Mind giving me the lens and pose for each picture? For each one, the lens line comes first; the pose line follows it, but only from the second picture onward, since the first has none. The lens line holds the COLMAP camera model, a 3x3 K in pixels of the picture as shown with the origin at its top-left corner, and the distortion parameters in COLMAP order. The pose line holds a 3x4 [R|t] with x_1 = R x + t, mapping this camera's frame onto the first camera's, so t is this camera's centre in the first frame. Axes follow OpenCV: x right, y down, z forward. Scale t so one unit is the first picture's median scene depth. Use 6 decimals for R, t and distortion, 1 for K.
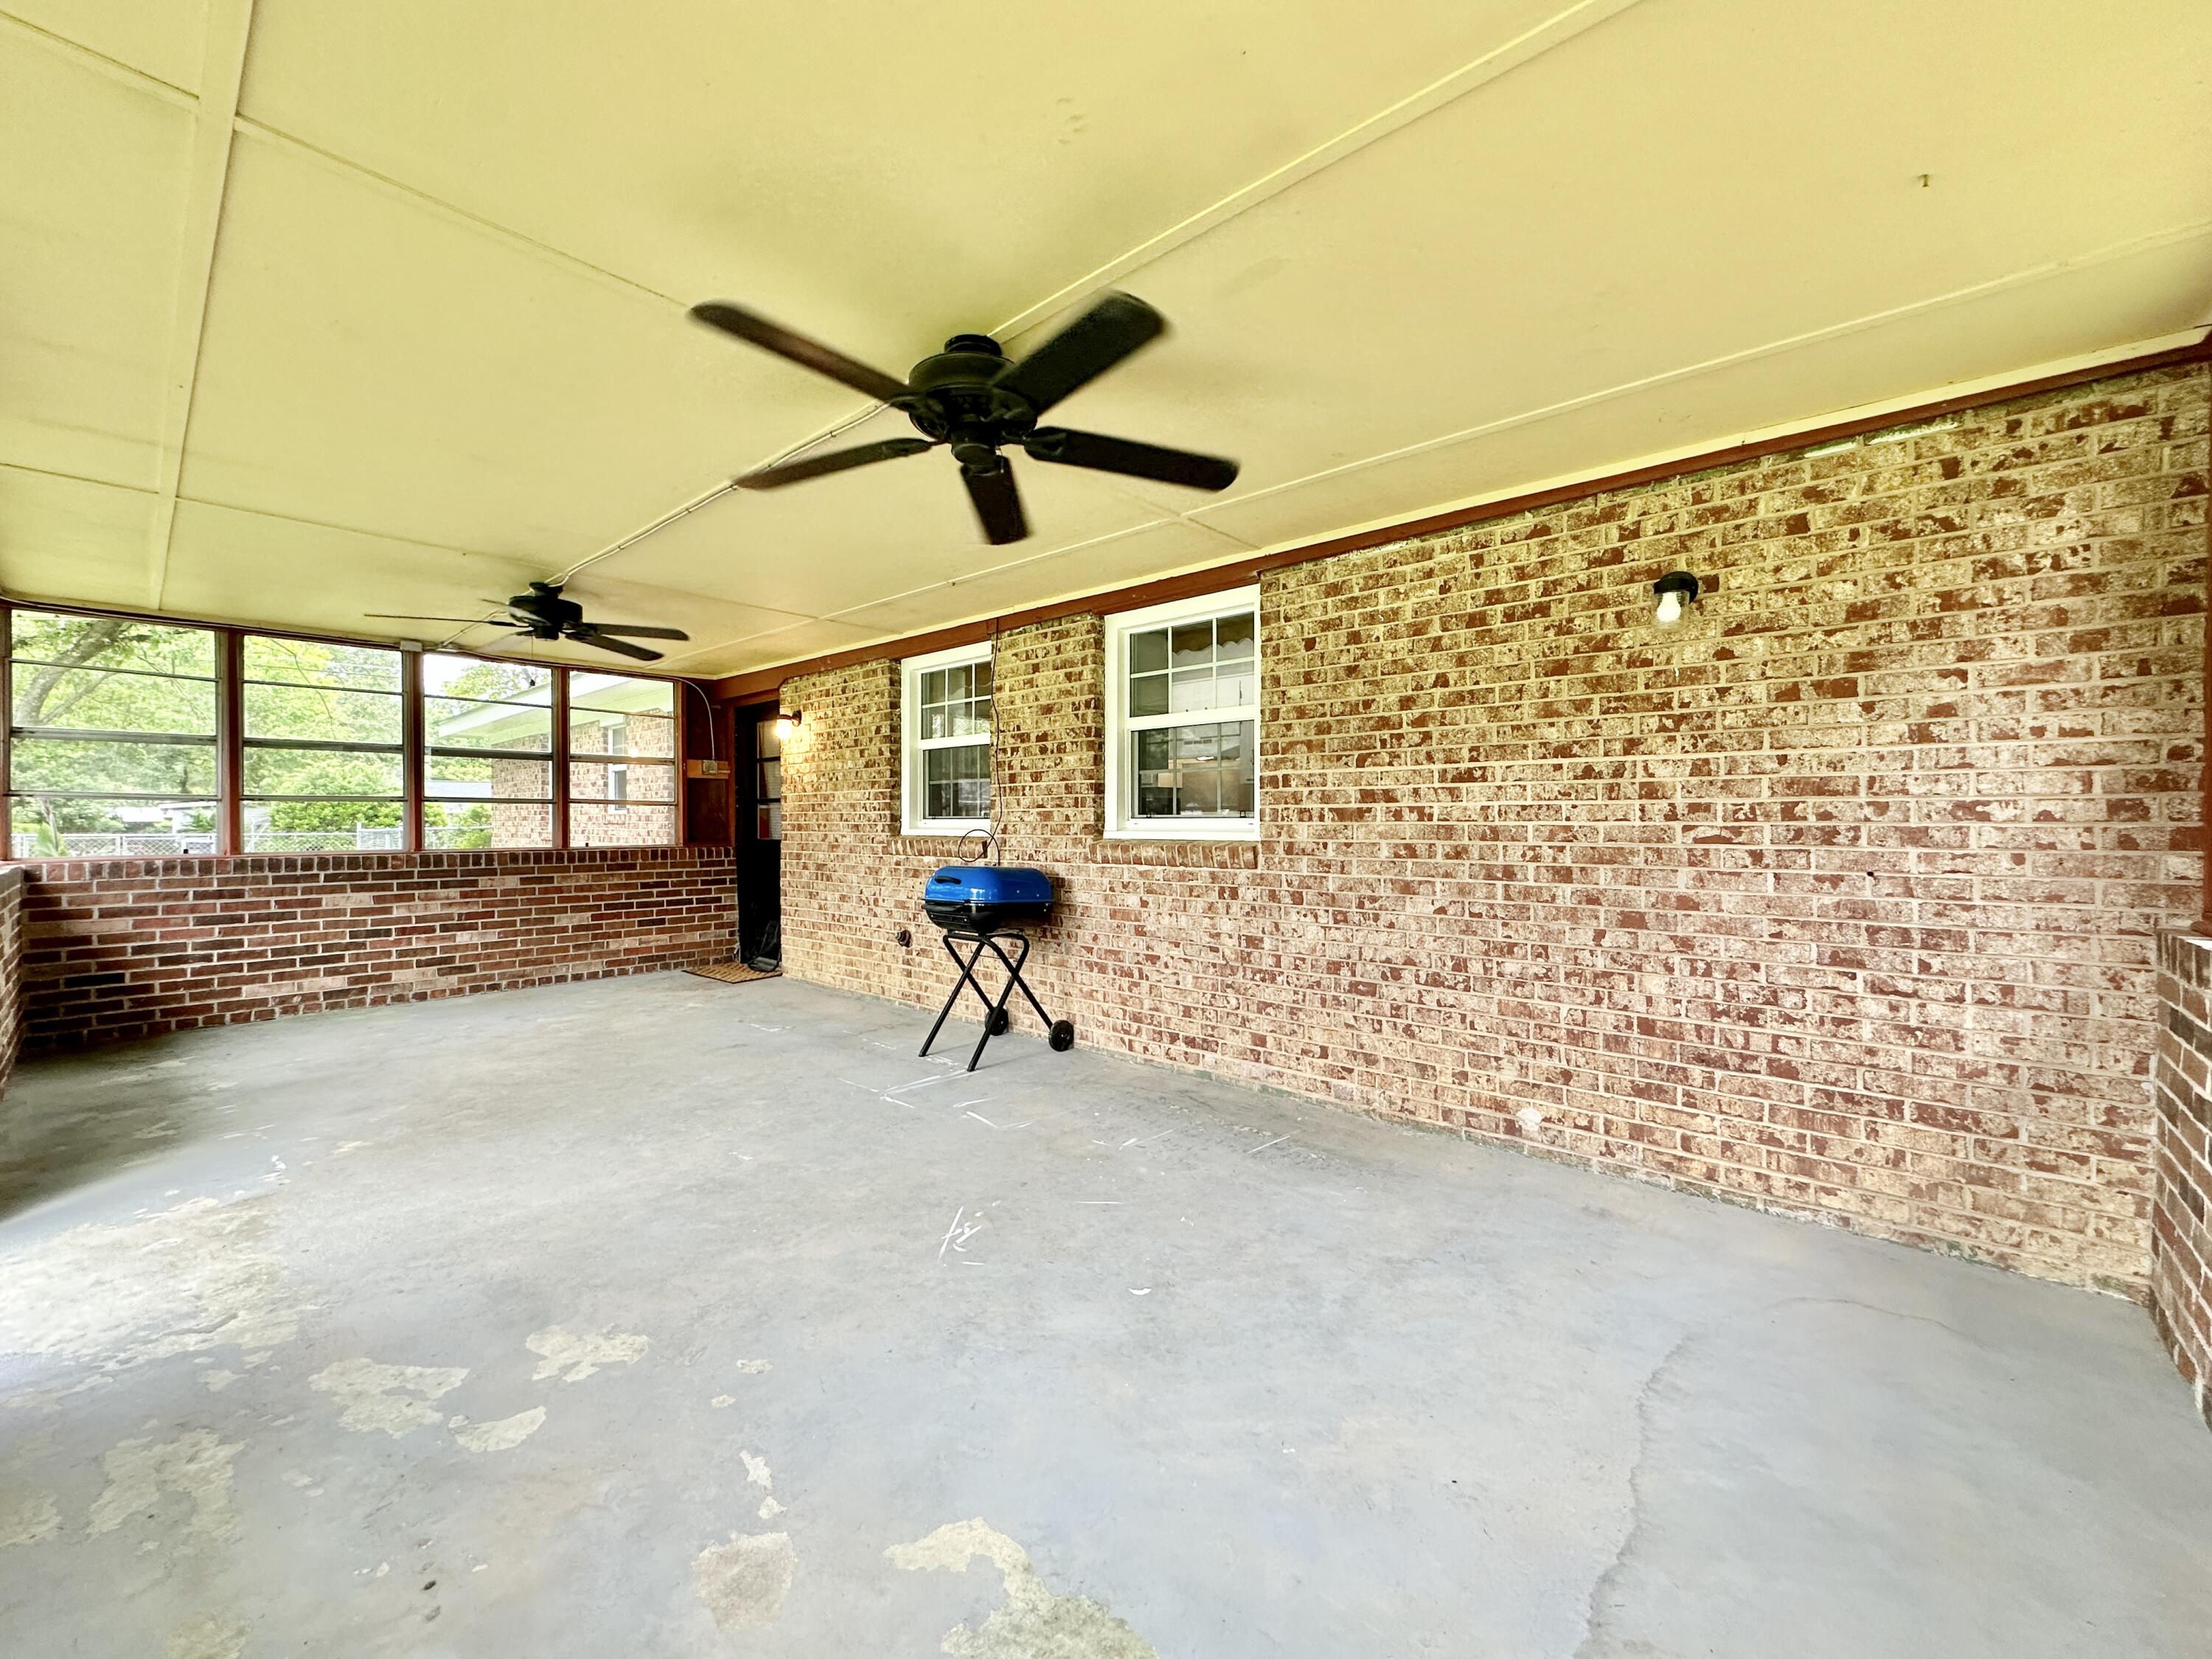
lens RADIAL K [[879.1, 0, 1103.5], [0, 879.1, 826.8], [0, 0, 1]] dist [-0.003955, -0.000115]
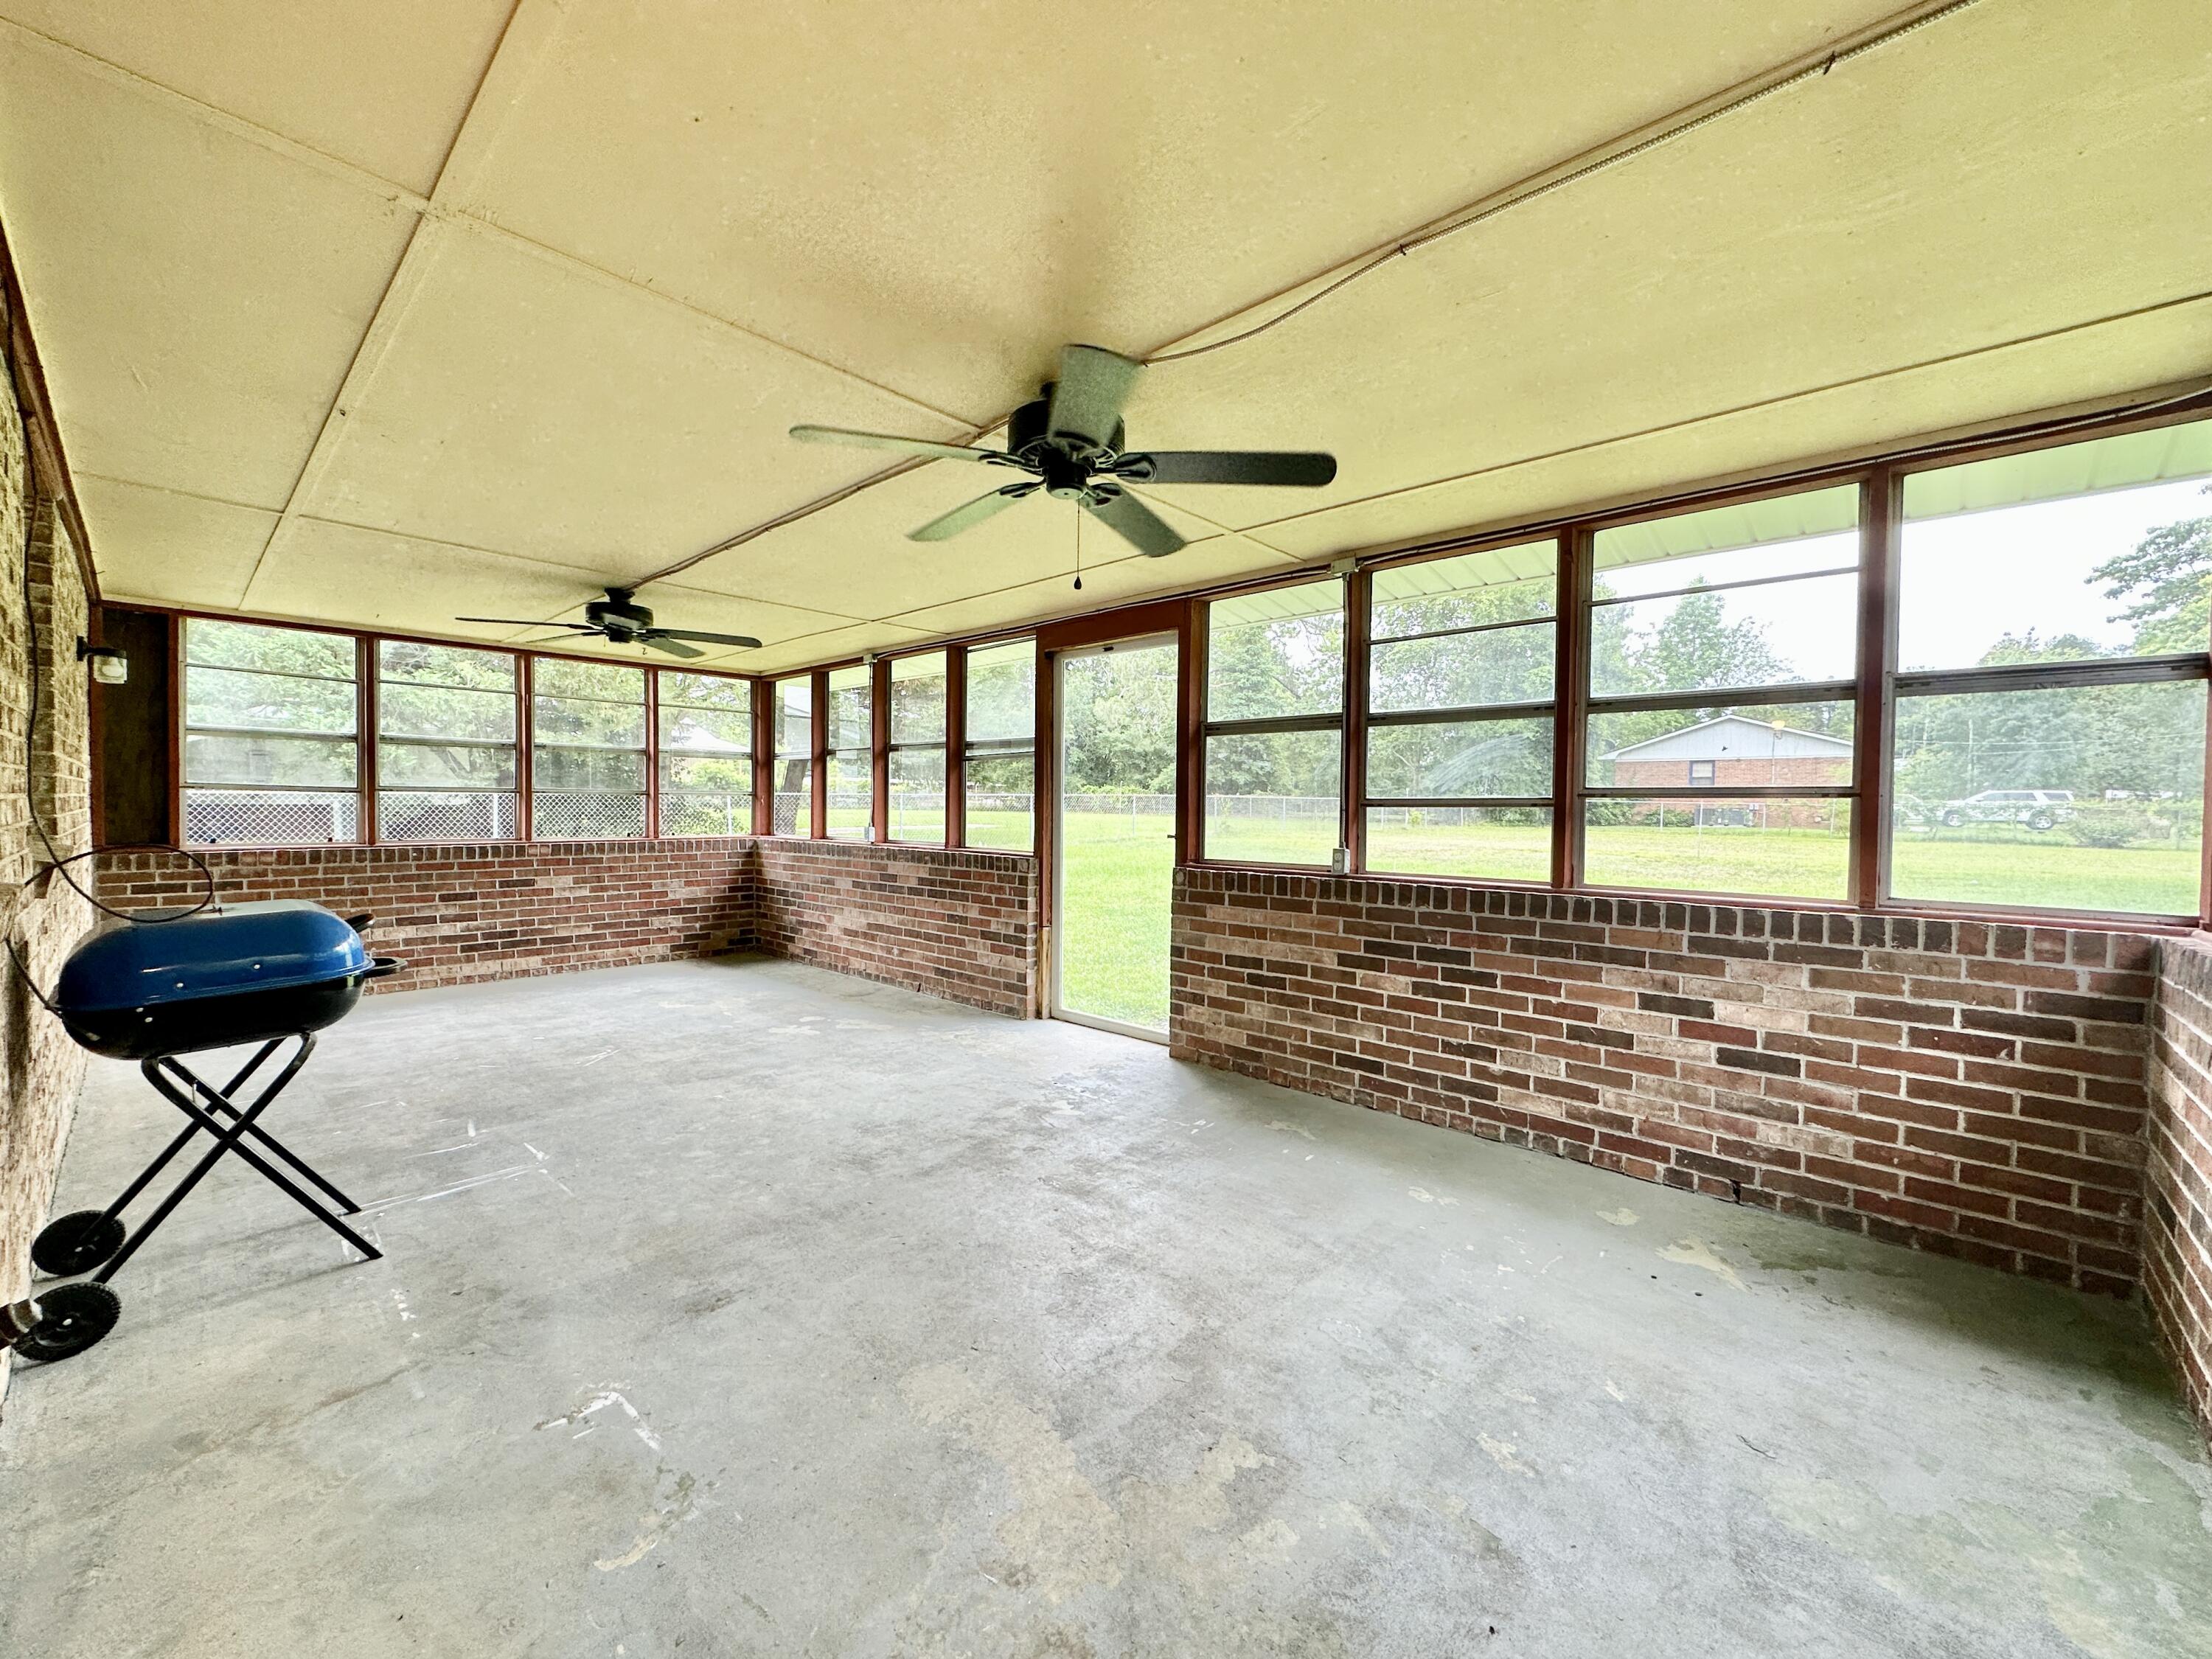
lens RADIAL K [[879.1, 0, 1107.4], [0, 879.1, 825.2], [0, 0, 1]] dist [-0.003955, -0.000115]
pose [[-0.999824, -0.014910, 0.011403, -0.513547], [-0.014626, 0.999590, 0.024630, -0.017628], [-0.011766, 0.024458, -0.999632, 1.185657]]
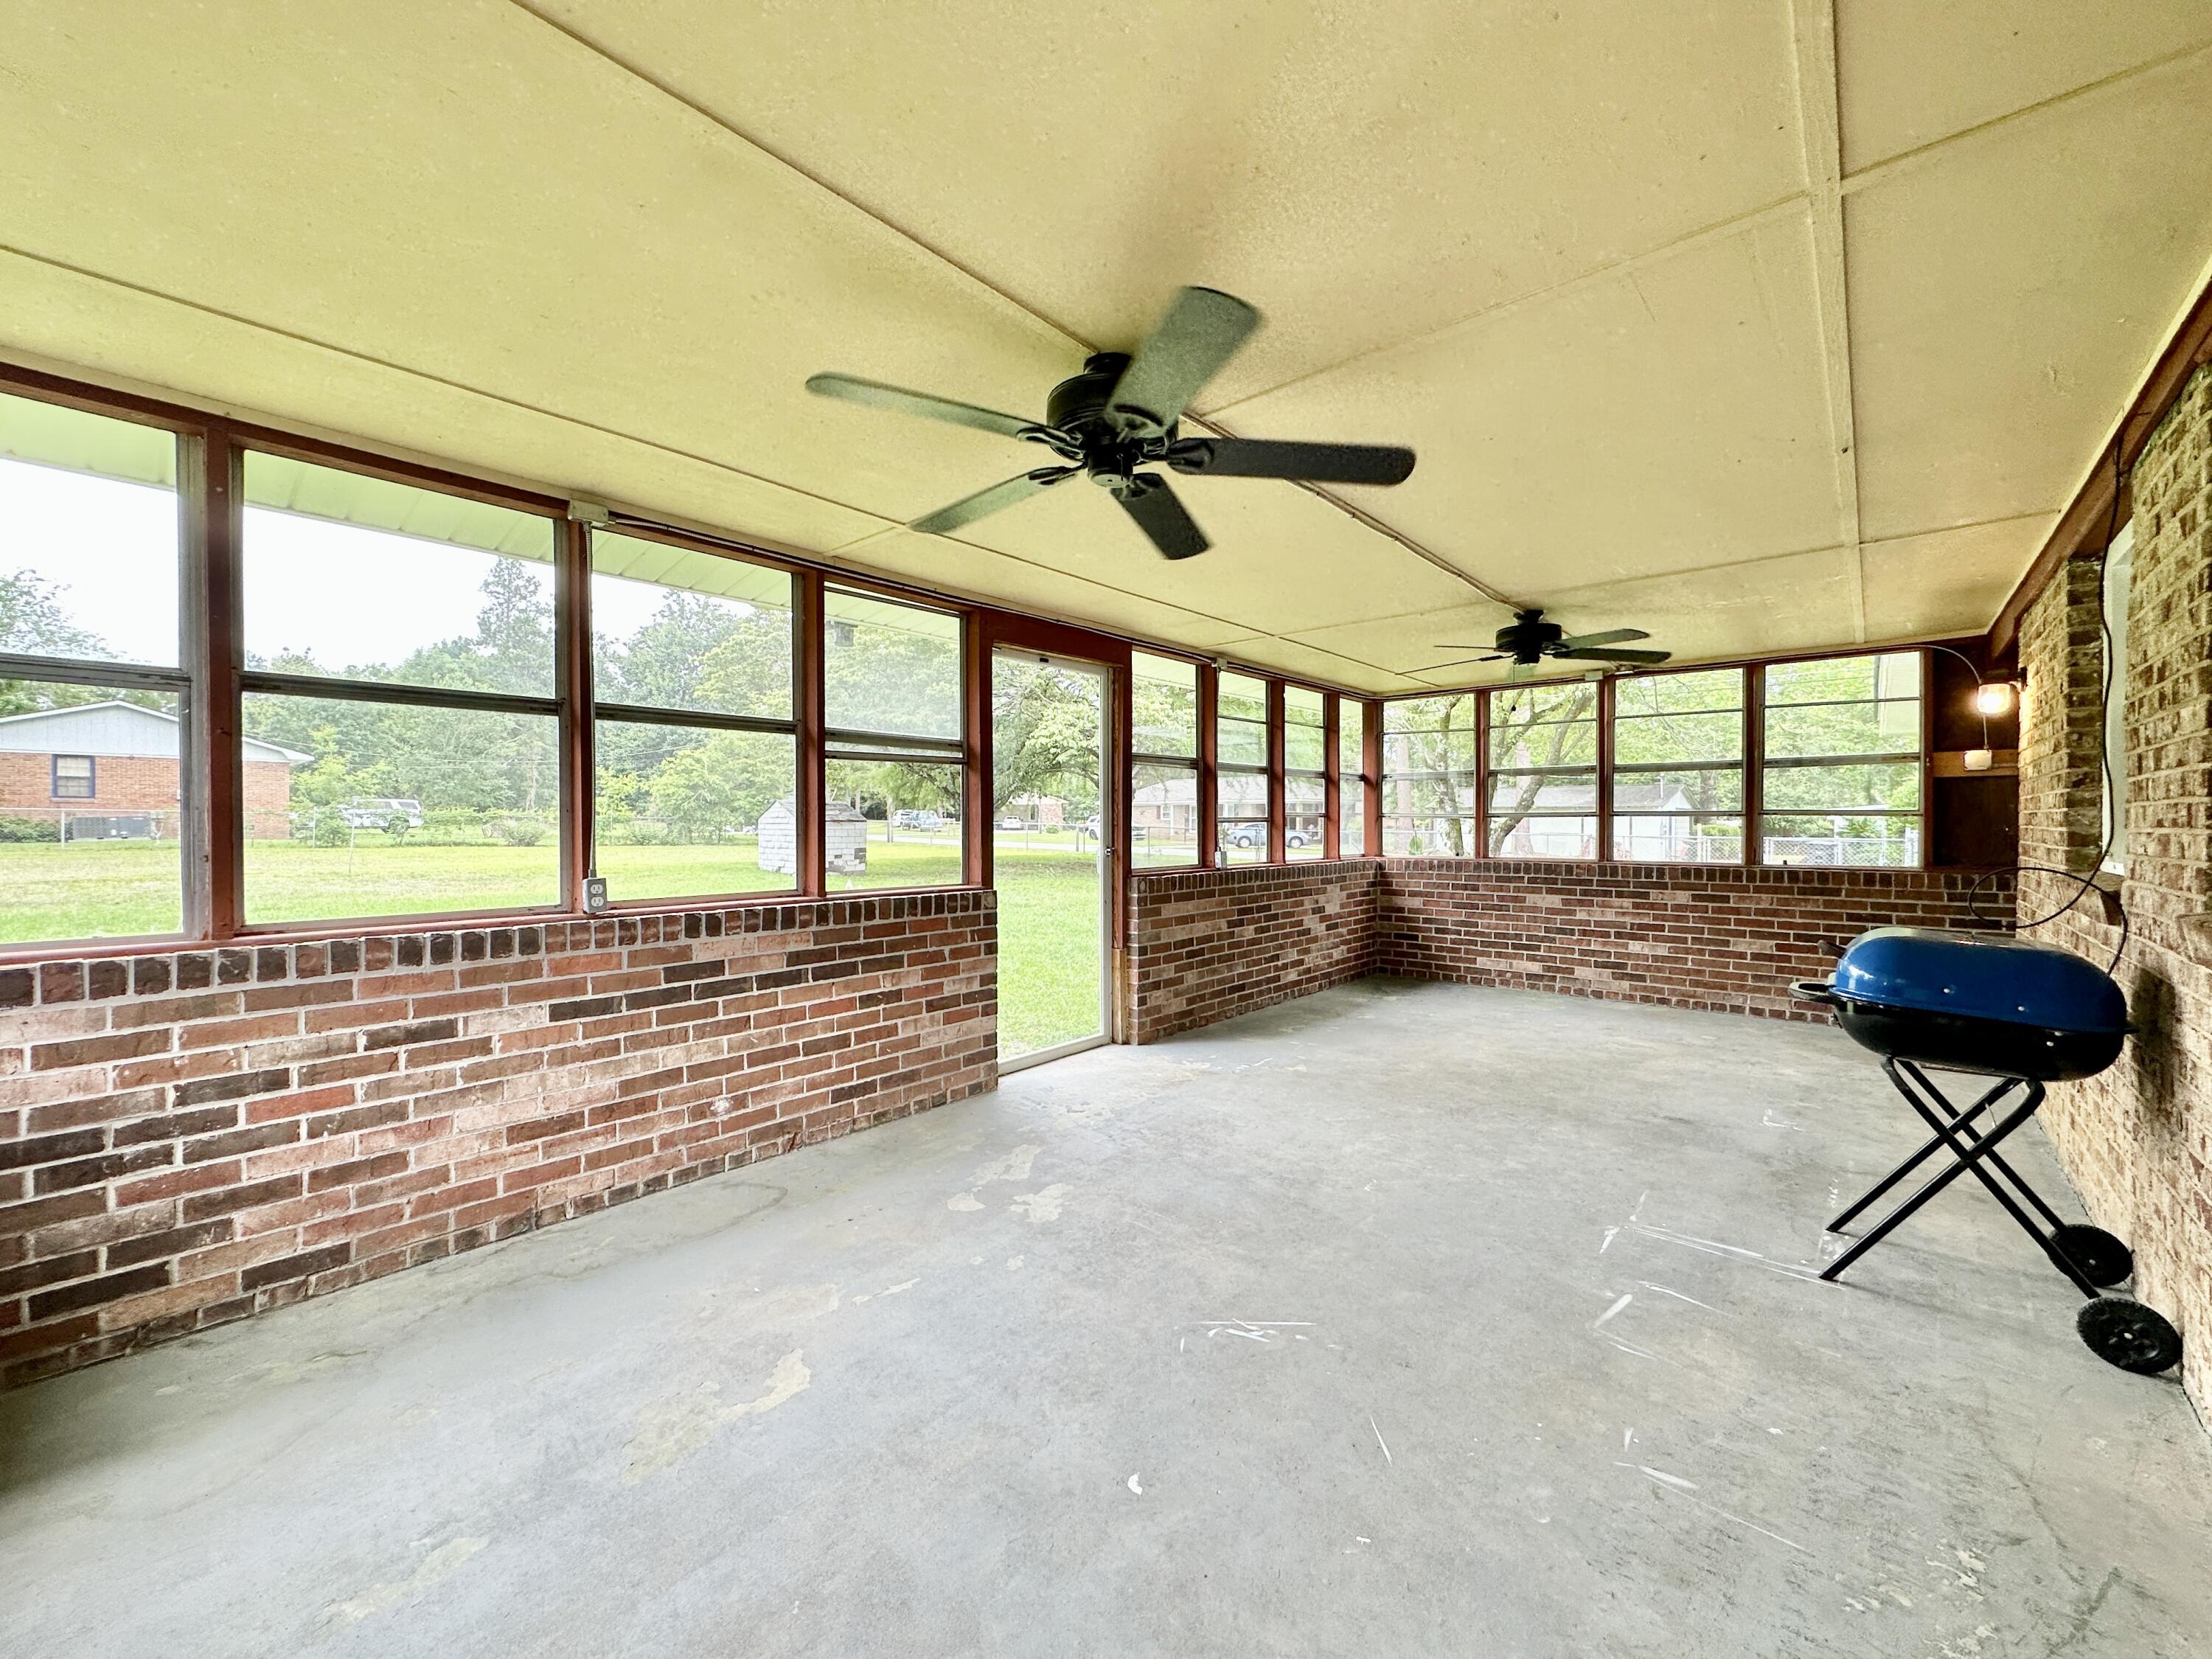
lens RADIAL K [[879.1, 0, 1106.4], [0, 879.1, 827.2], [0, 0, 1]] dist [-0.003955, -0.000115]
pose [[0.014410, 0.005194, -0.999883, 0.309694], [-0.006151, 0.999968, 0.005106, -0.017229], [0.999877, 0.006077, 0.014441, 0.372214]]
